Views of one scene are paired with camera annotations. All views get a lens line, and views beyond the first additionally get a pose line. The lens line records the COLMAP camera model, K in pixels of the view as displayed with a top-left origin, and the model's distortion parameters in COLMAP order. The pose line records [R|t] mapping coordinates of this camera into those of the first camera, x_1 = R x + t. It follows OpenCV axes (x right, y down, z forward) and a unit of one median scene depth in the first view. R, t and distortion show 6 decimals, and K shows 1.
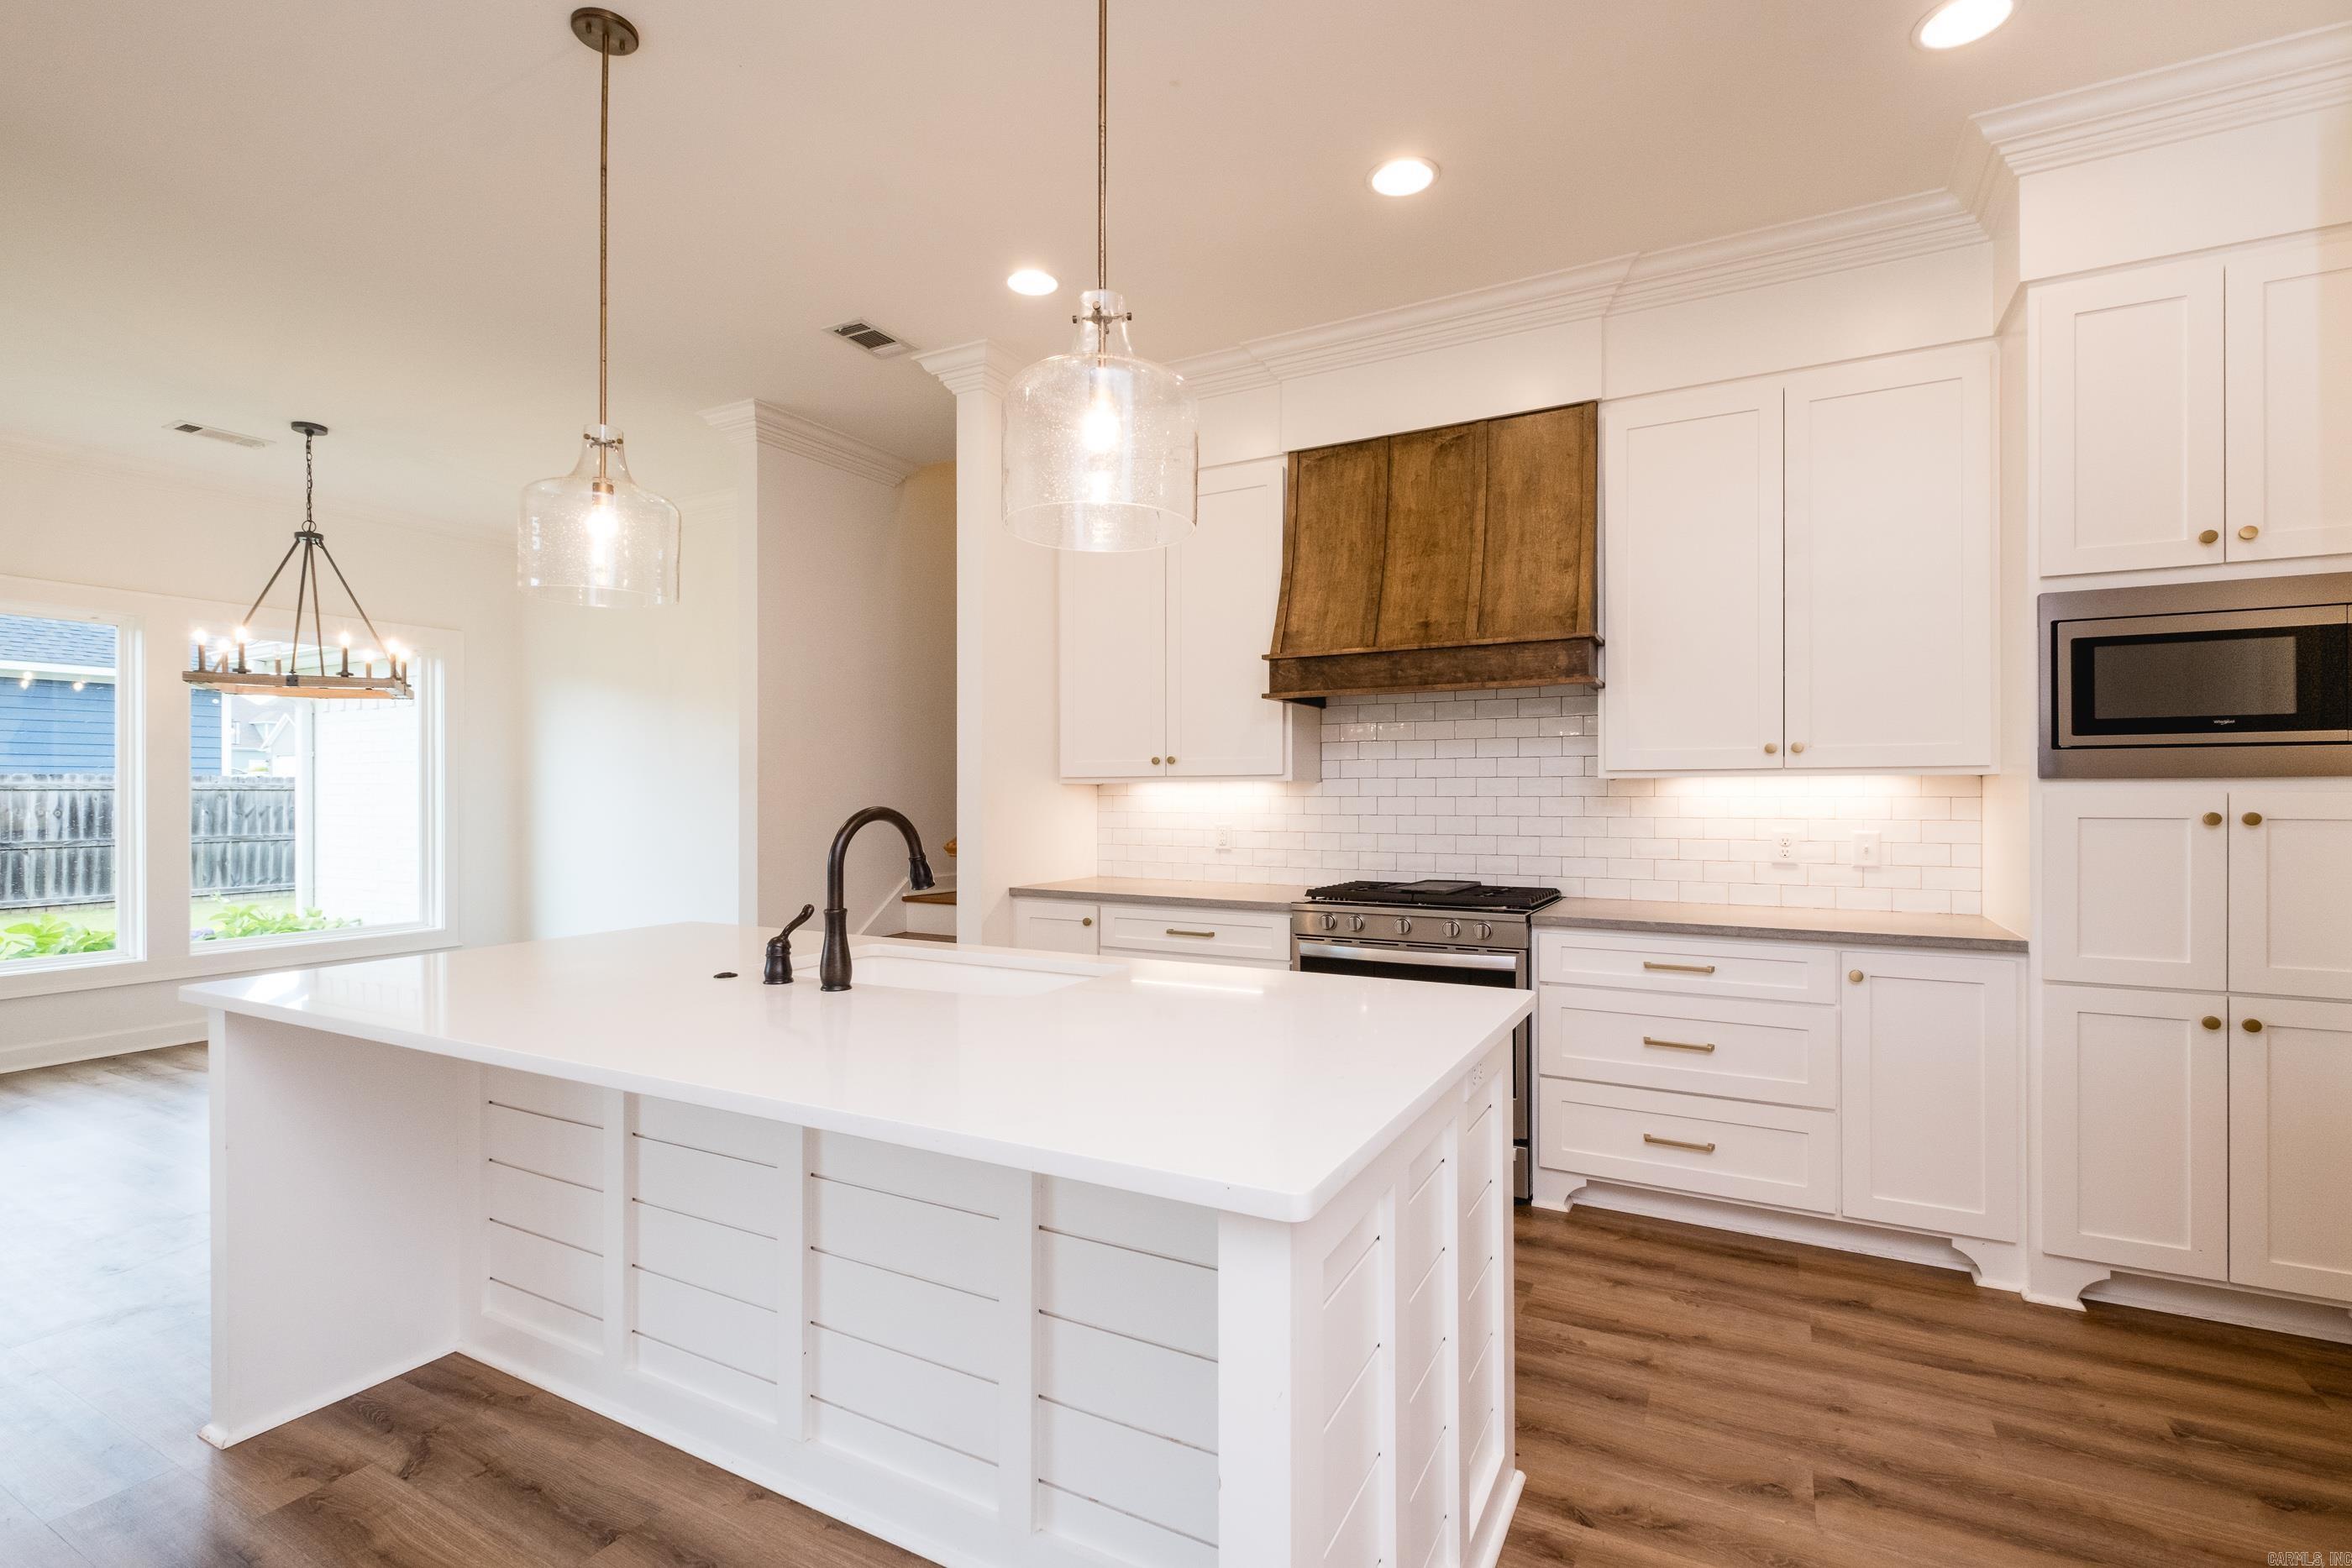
lens RADIAL K [[1029.8, 0, 1085.3], [0, 1029.8, 793.6], [0, 0, 1]] dist [0.002425, -0.000929]
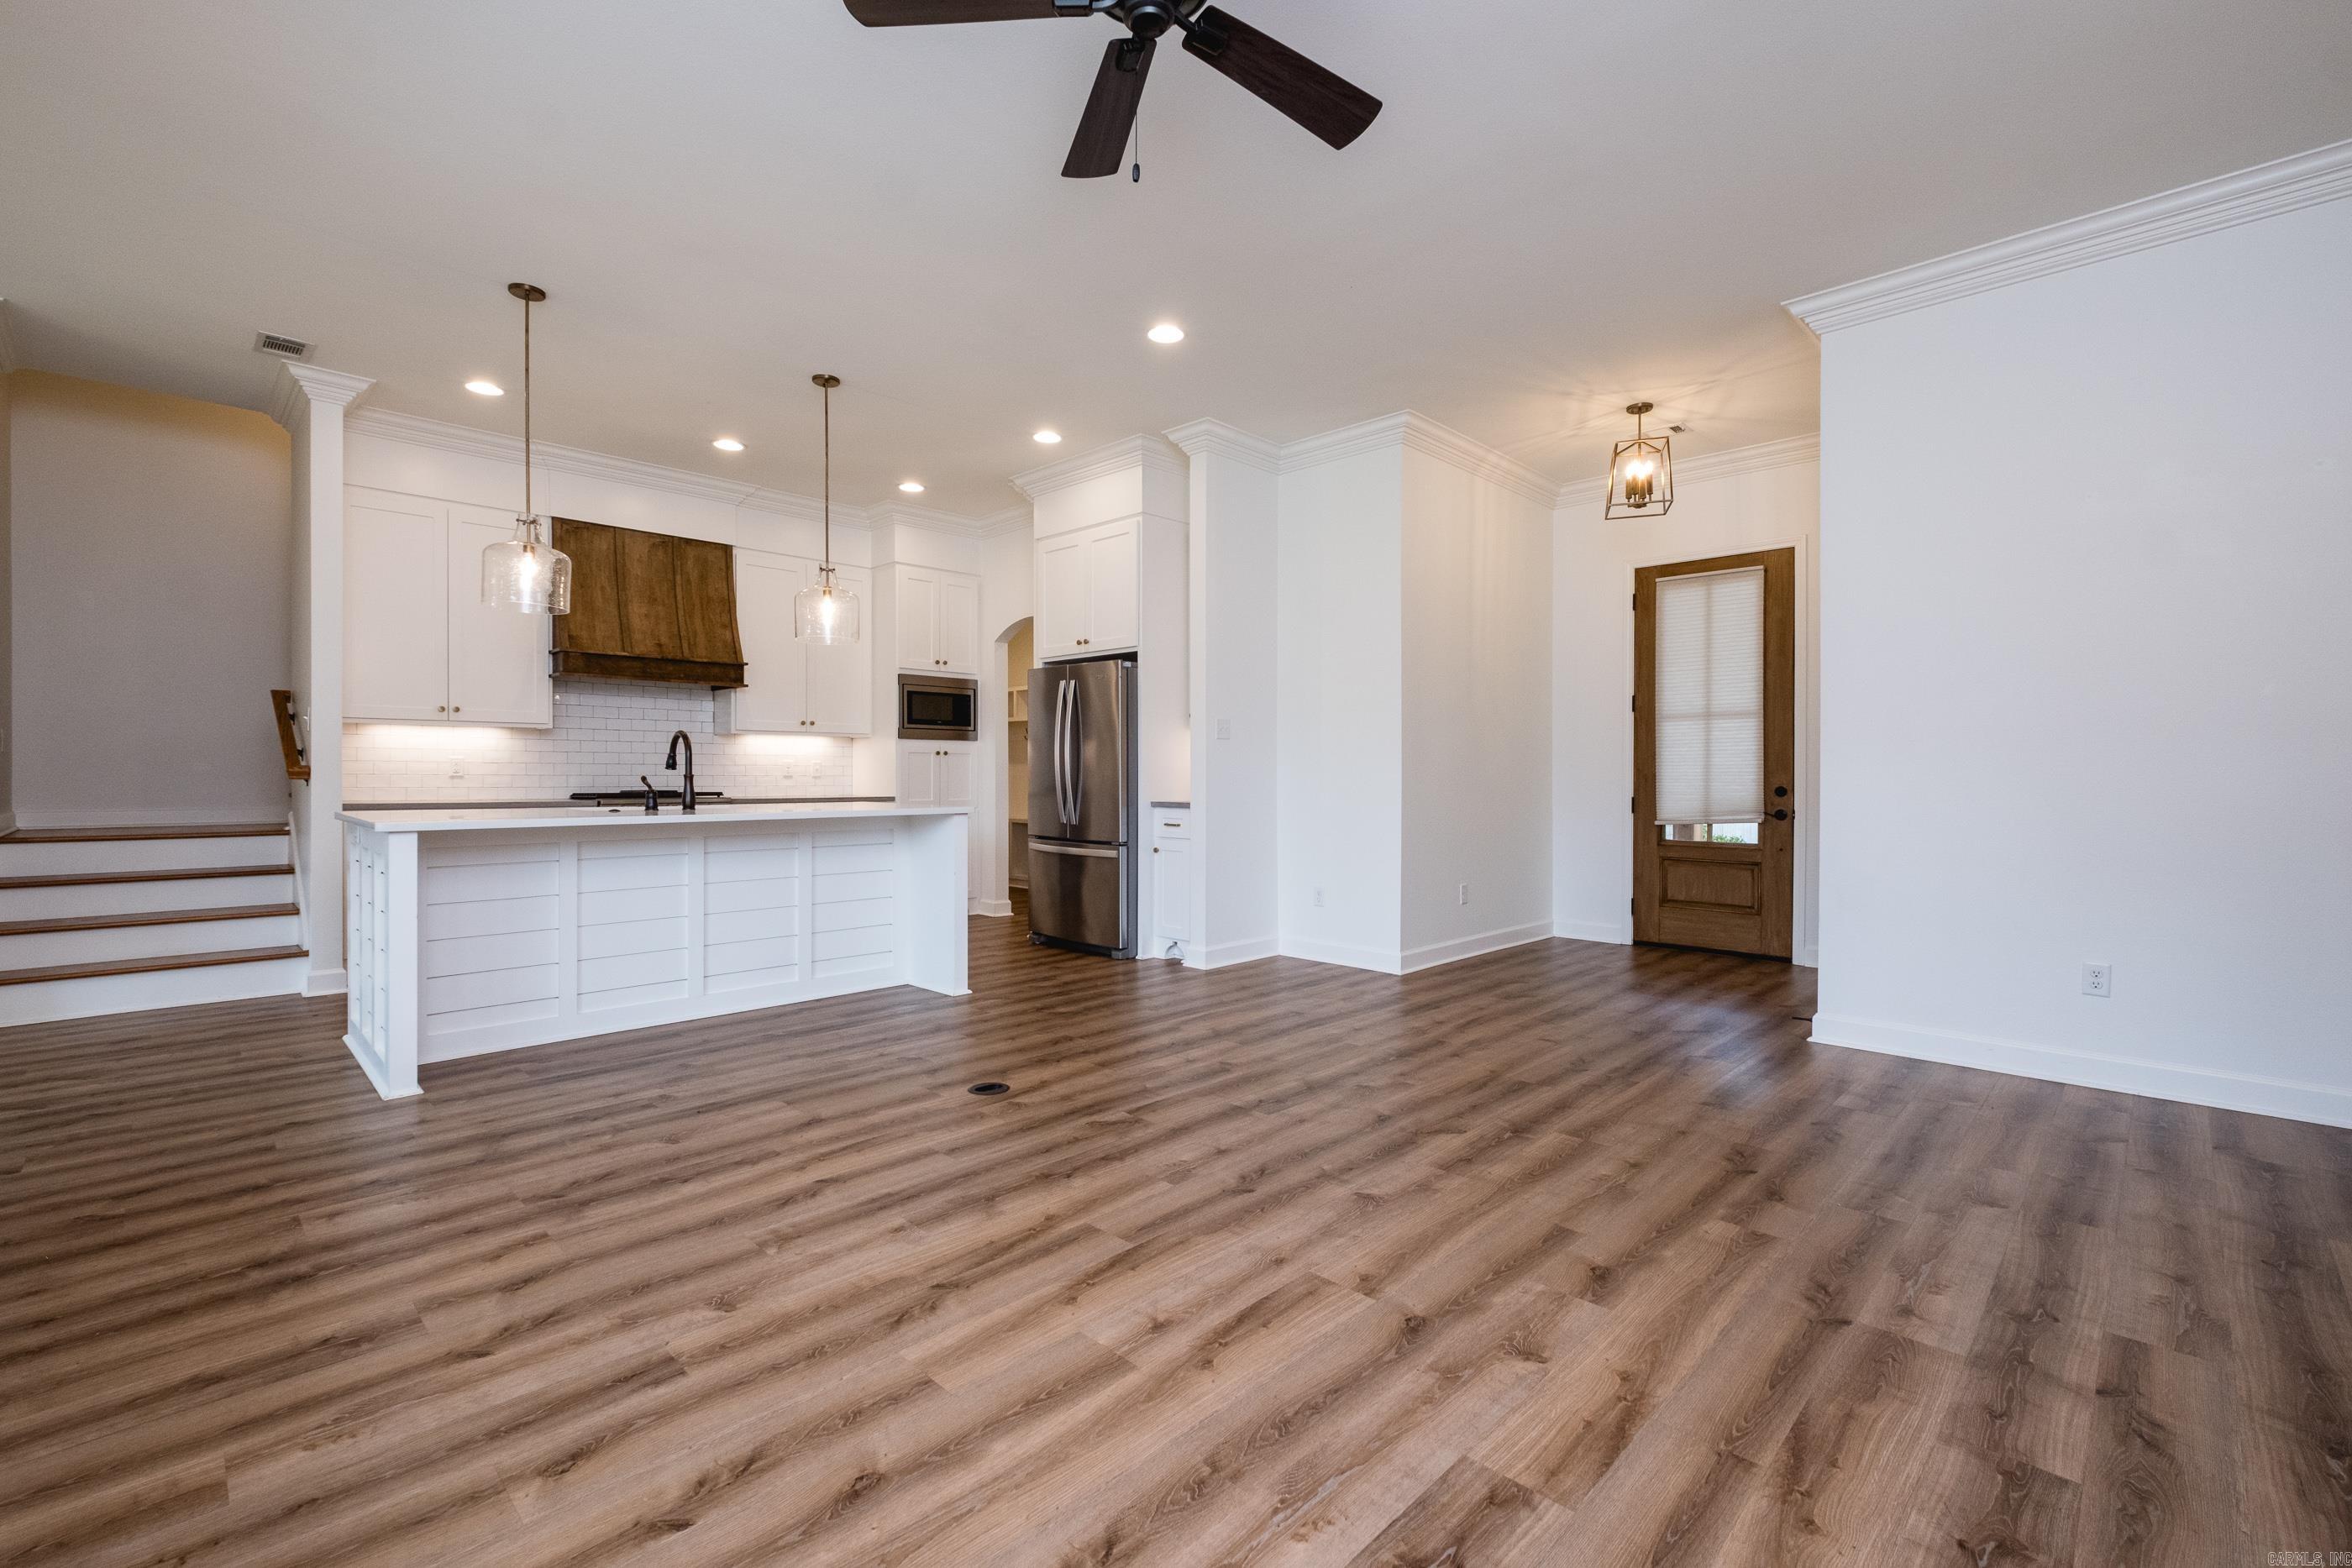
lens RADIAL K [[1087.3, 0, 1220.5], [0, 1087.3, 785.3], [0, 0, 1]] dist [-0.001697, -0.001061]
pose [[0.236555, -0.005082, 0.971605, -1.261899], [-0.002739, 0.999979, 0.005897, 0.067170], [-0.971614, -0.004056, 0.236536, -0.404004]]
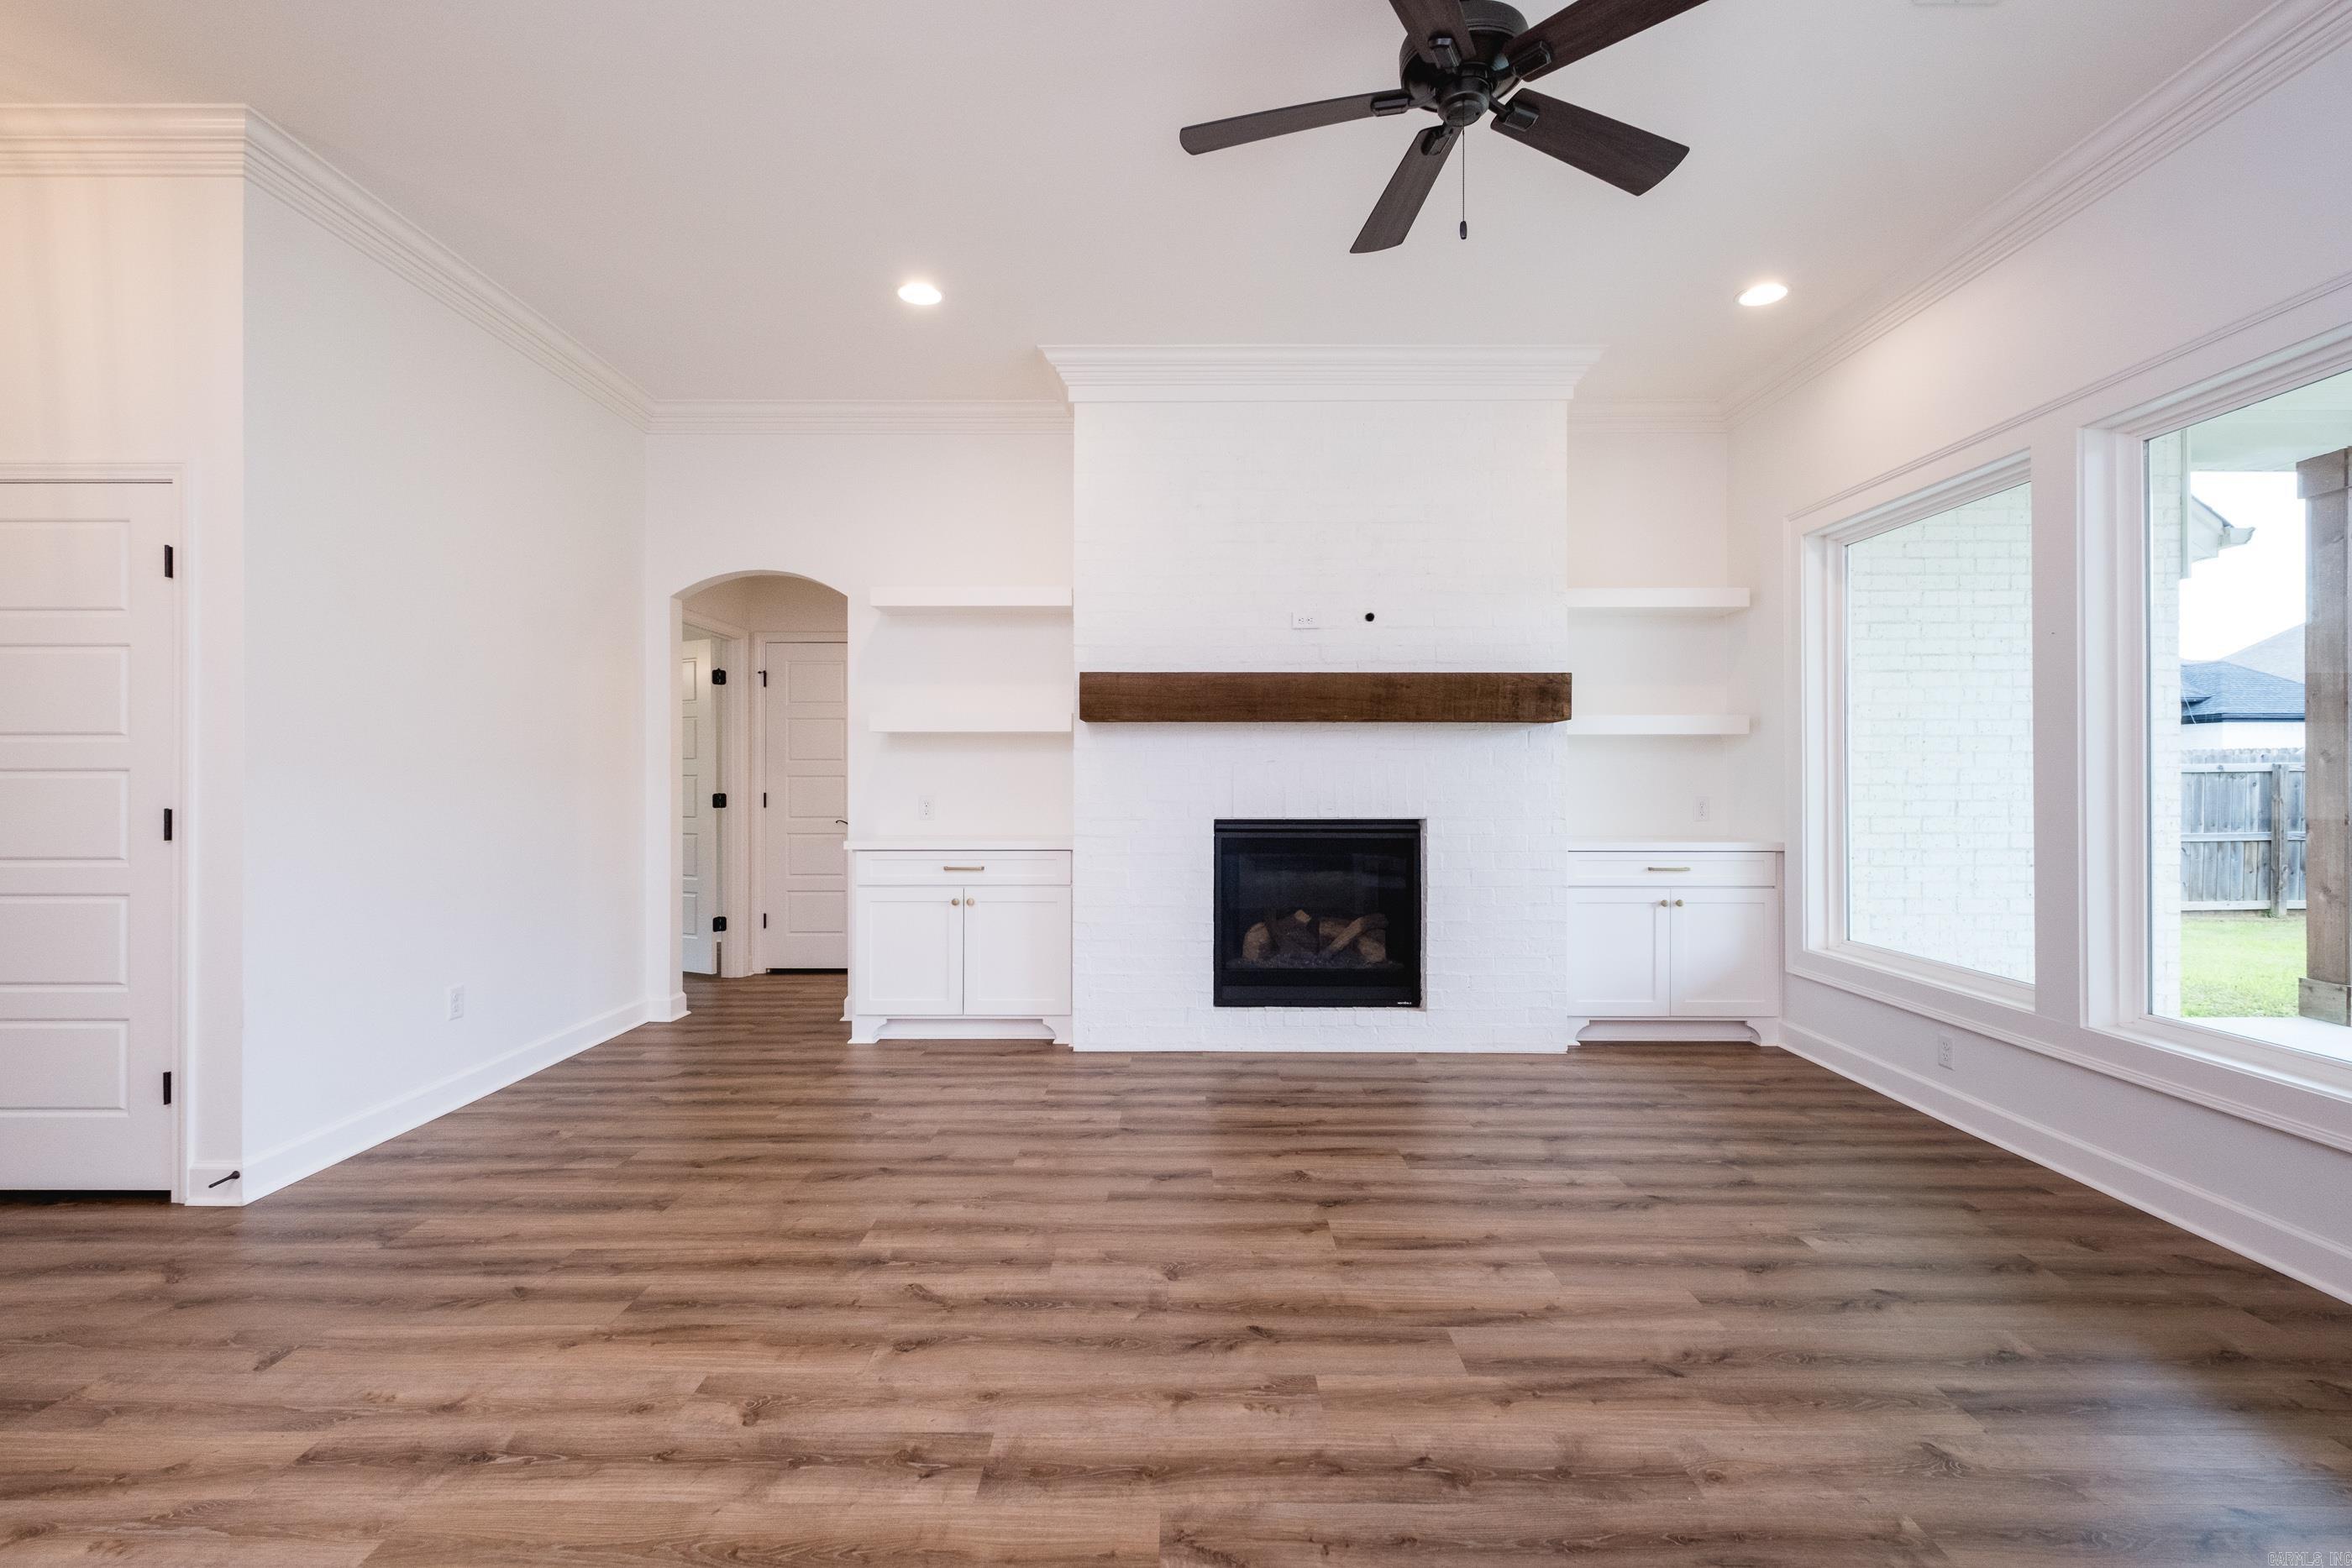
lens RADIAL K [[1025.8, 0, 1166.6], [0, 1025.8, 771.9], [0, 0, 1]] dist [0.014246, -0.010839]
pose [[-0.871205, -0.000415, -0.490918, -0.107772], [0.001995, 0.999988, -0.004385, 0.032474], [0.490915, -0.004800, -0.871195, 0.296857]]
